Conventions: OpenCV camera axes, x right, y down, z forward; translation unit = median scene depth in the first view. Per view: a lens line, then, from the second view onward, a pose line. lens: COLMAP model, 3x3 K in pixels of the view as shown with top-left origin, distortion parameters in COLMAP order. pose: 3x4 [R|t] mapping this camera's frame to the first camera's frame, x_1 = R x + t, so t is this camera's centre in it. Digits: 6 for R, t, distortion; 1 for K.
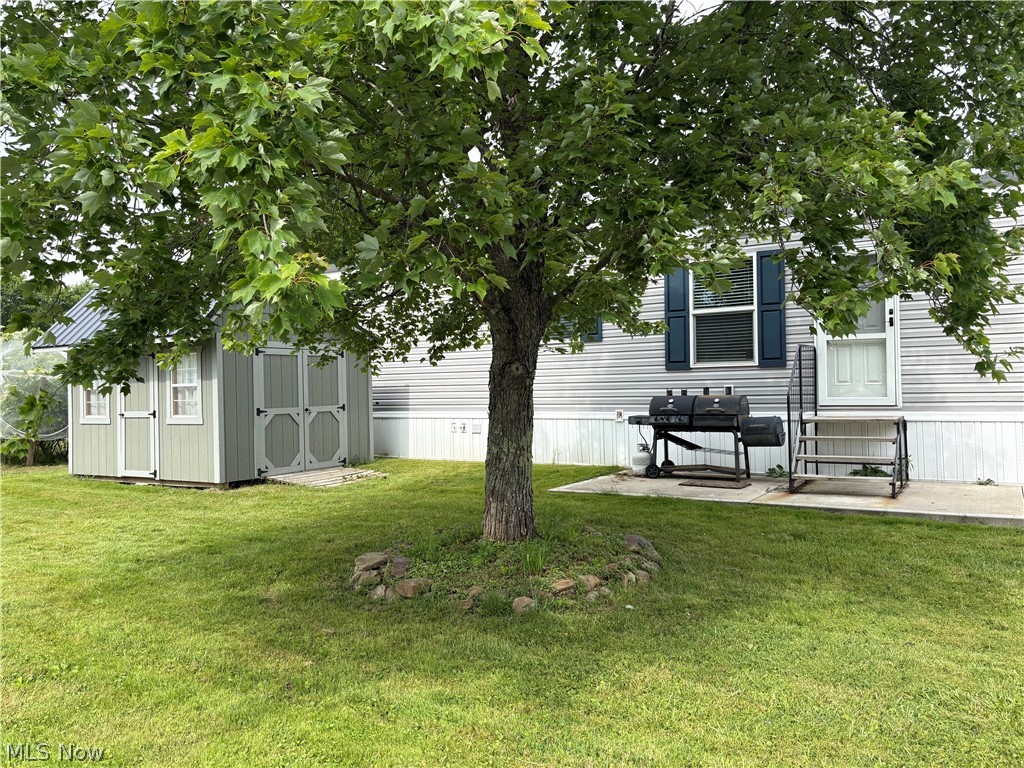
lens RADIAL K [[783.4, 0, 509.8], [0, 783.4, 380.9], [0, 0, 1]] dist [0.057308, -0.058219]
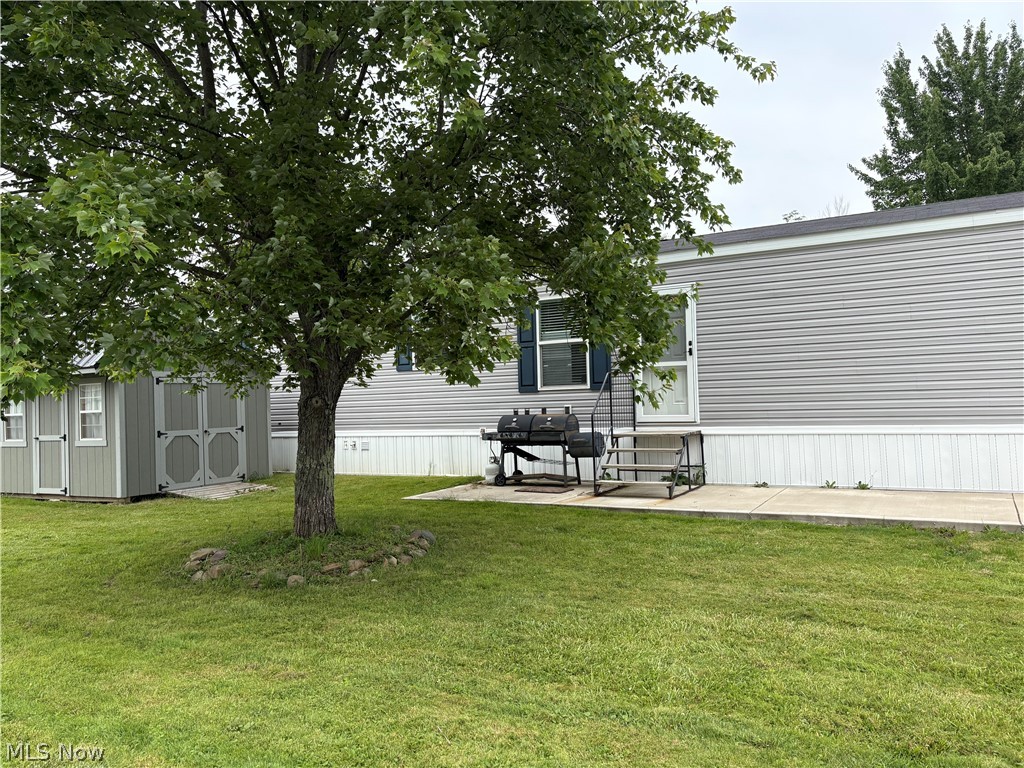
lens RADIAL K [[783.4, 0, 506.3], [0, 783.4, 375.8], [0, 0, 1]] dist [0.057308, -0.058219]
pose [[0.999279, -0.011797, 0.036093, 0.145153], [0.012608, 0.999671, -0.022339, -0.013601], [-0.035818, 0.022778, 0.999099, -0.159584]]
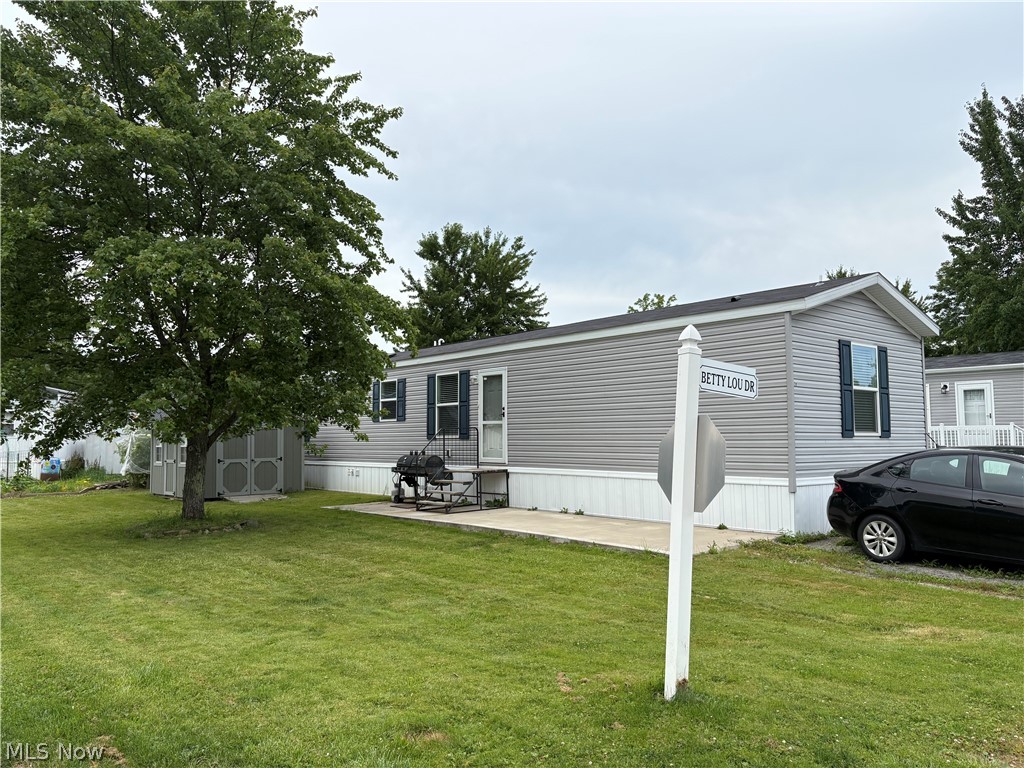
lens RADIAL K [[783.4, 0, 509.7], [0, 783.4, 391.2], [0, 0, 1]] dist [0.057308, -0.058219]
pose [[0.952571, -0.012858, -0.304045, 0.913190], [0.000558, 0.999179, -0.040509, -0.050444], [0.304317, 0.038418, 0.951796, -0.557281]]
